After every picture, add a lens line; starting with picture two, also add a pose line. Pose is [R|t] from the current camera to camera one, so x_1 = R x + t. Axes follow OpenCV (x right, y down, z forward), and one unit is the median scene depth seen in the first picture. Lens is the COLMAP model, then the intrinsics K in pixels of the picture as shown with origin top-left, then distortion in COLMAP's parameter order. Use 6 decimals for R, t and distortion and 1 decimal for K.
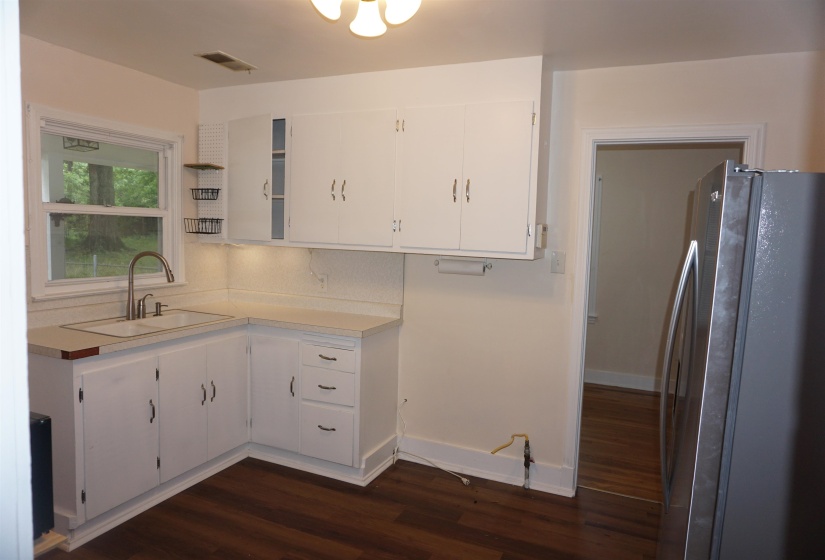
lens RADIAL K [[553.2, 0, 412.6], [0, 553.2, 276.2], [0, 0, 1]] dist [-0.047177, 0.033841]
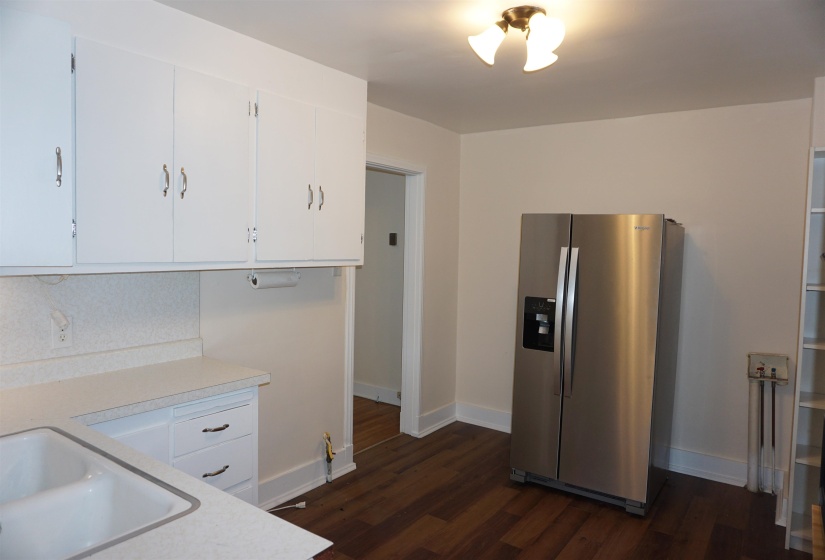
lens RADIAL K [[553.2, 0, 412.6], [0, 553.2, 276.2], [0, 0, 1]] dist [-0.047177, 0.033841]
pose [[0.193950, -0.087135, 0.977134, -0.762864], [0.065297, 0.994985, 0.075766, -0.077299], [-0.978836, 0.049109, 0.198667, 0.618202]]
